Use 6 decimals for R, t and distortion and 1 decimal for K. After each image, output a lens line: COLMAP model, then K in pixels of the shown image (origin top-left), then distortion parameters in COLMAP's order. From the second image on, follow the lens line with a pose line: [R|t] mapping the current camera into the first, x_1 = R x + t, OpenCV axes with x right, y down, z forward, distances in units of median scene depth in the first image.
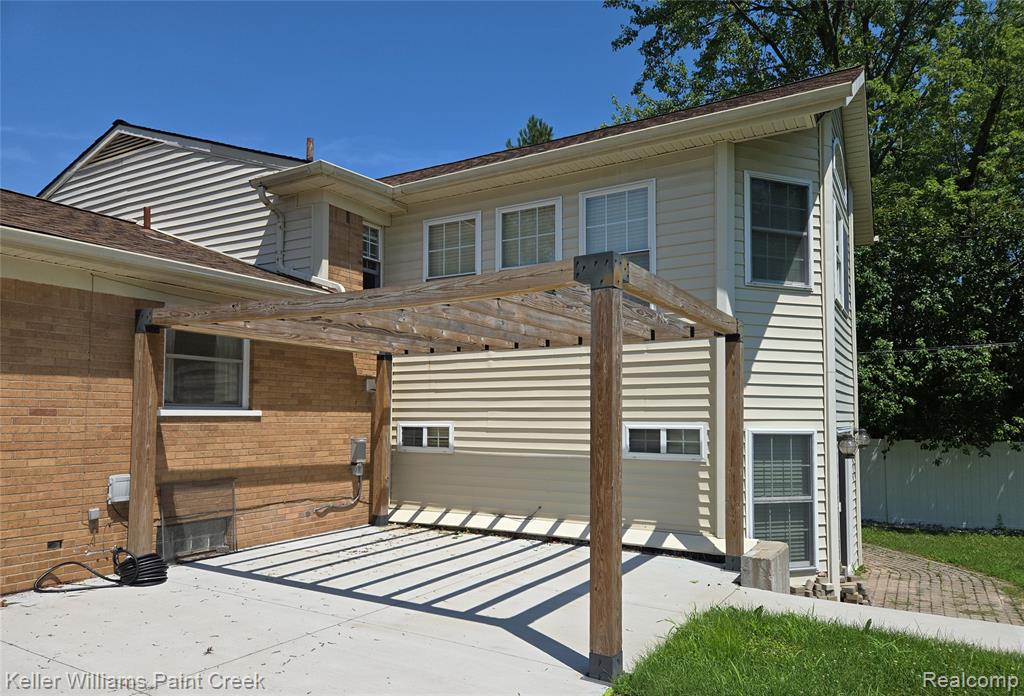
lens RADIAL K [[681.5, 0, 510.7], [0, 681.5, 382.7], [0, 0, 1]] dist [0.056583, -0.039566]
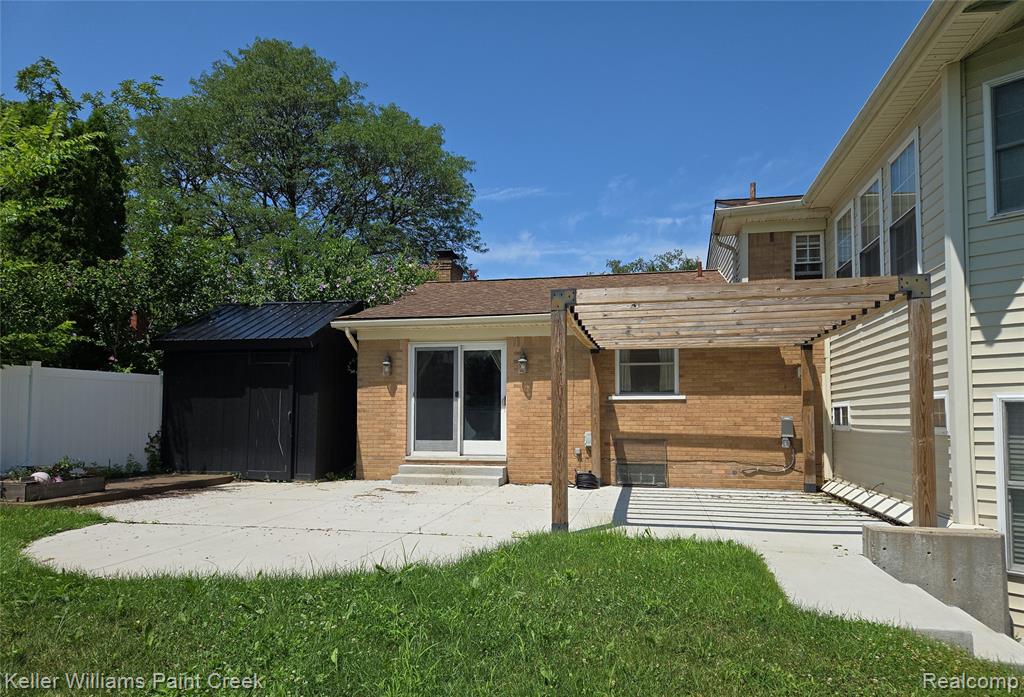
lens RADIAL K [[681.5, 0, 510.7], [0, 681.5, 383.2], [0, 0, 1]] dist [0.056583, -0.039566]
pose [[0.321991, -0.053908, -0.945207, 0.860550], [0.048180, 0.998017, -0.040508, 0.053240], [0.945516, -0.032497, 0.323949, 0.169083]]
